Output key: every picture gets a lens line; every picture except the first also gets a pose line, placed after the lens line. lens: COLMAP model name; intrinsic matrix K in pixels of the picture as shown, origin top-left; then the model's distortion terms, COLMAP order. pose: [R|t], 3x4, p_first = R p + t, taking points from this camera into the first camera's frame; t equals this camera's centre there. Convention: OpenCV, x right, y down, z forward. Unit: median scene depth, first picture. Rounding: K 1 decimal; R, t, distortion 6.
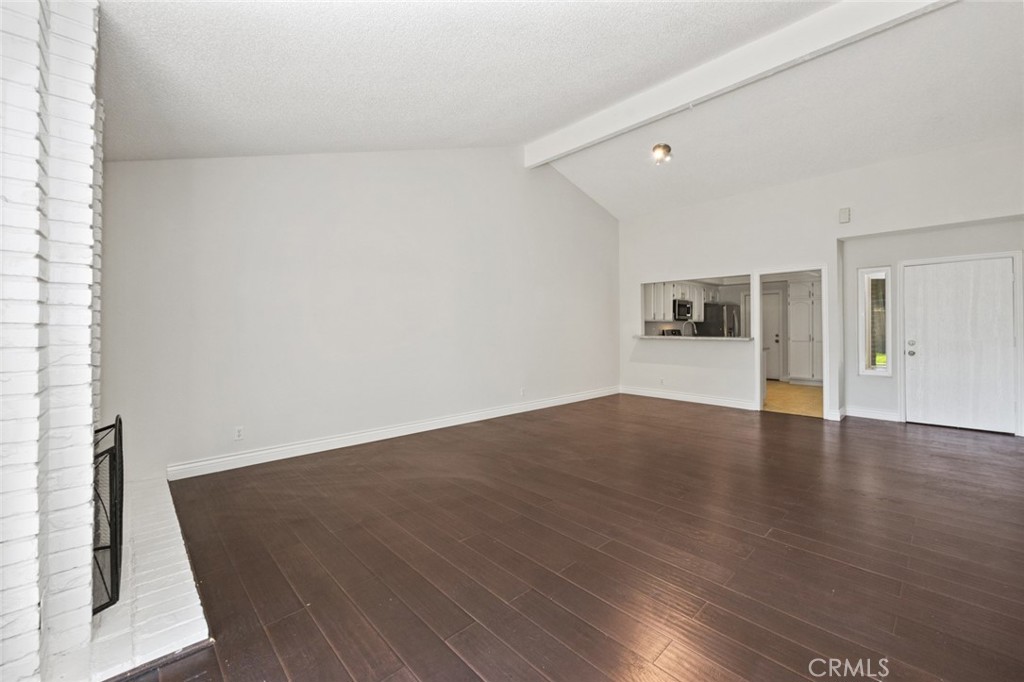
lens RADIAL K [[411.9, 0, 514.8], [0, 411.9, 331.7], [0, 0, 1]] dist [-0.003756, -0.000366]
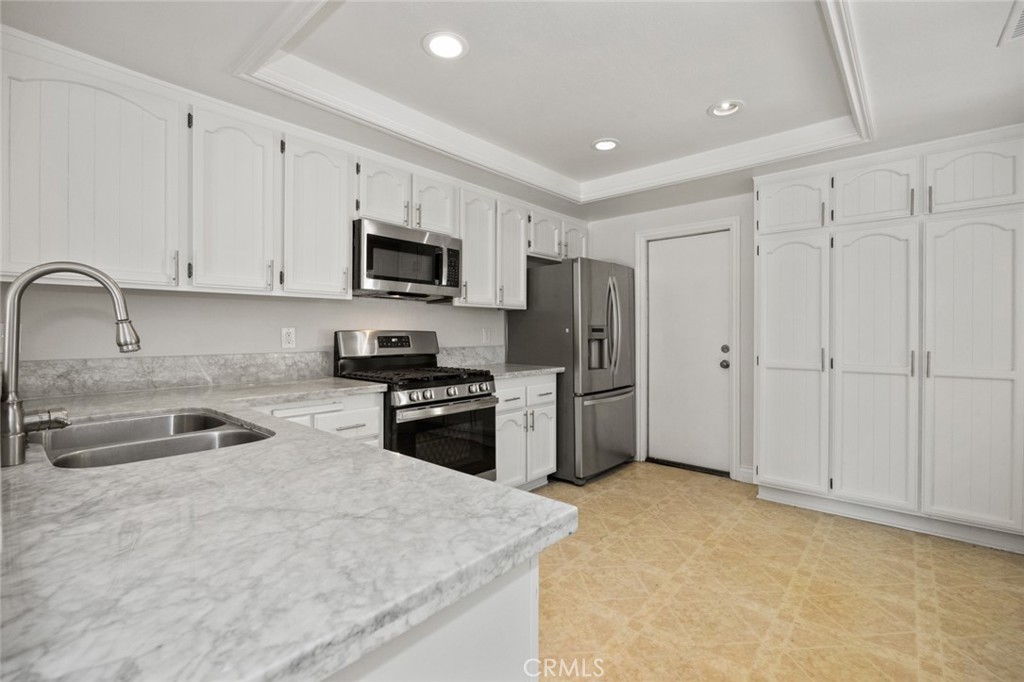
lens RADIAL K [[458.0, 0, 518.2], [0, 458.0, 338.2], [0, 0, 1]] dist [-0.004266, -0.000179]
pose [[0.993659, -0.000261, 0.112431, 0.445411], [-0.000854, 0.999951, 0.009863, -0.003607], [-0.112428, -0.009897, 0.993611, 0.672142]]
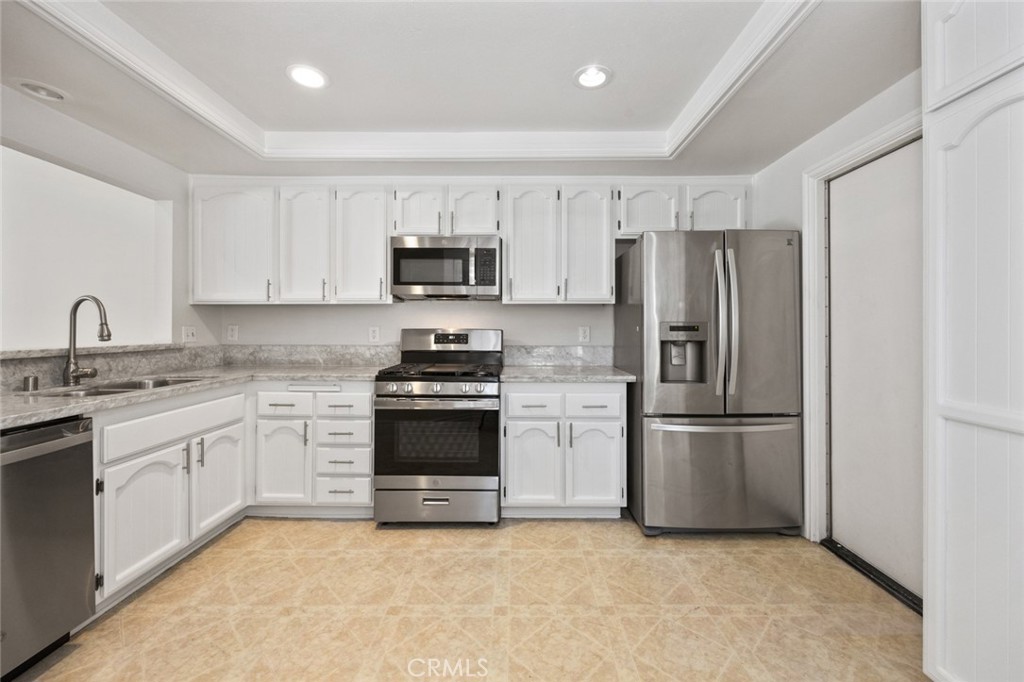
lens RADIAL K [[411.9, 0, 518.6], [0, 411.9, 331.7], [0, 0, 1]] dist [-0.003756, -0.000366]
pose [[0.731810, 0.006889, -0.681474, 0.663710], [-0.005507, 0.999976, 0.004195, -0.005241], [0.681486, 0.000683, 0.731831, 0.806421]]
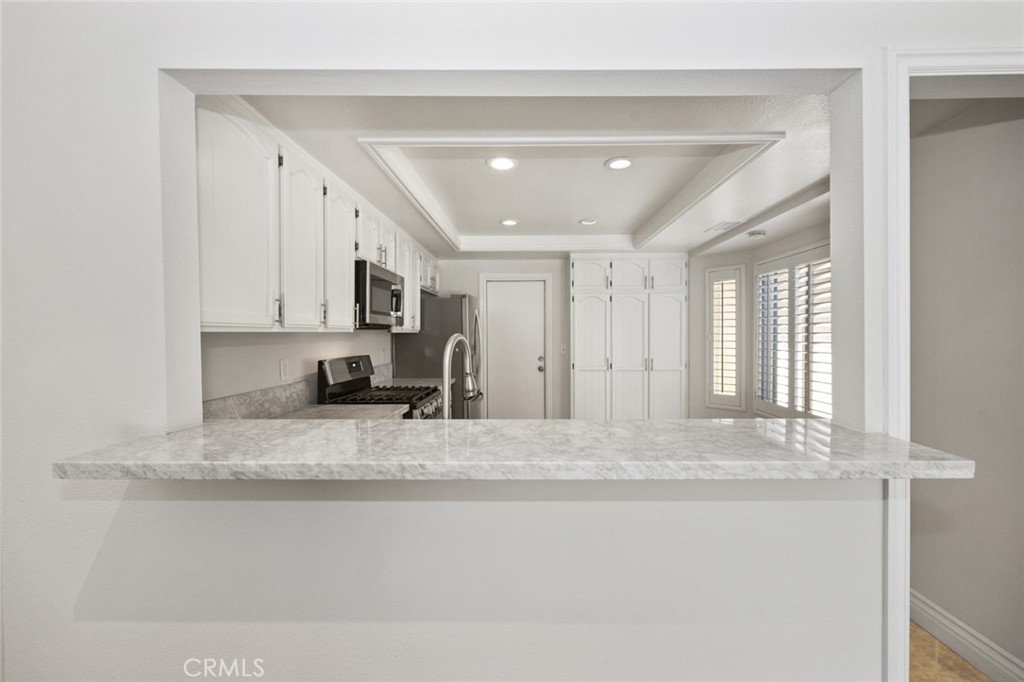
lens RADIAL K [[411.9, 0, 522.8], [0, 411.9, 337.8], [0, 0, 1]] dist [-0.003756, -0.000366]
pose [[0.691102, -0.006966, 0.722723, 0.246840], [0.006056, 0.999974, 0.003848, -0.021394], [-0.722731, 0.001718, 0.691127, 0.688932]]
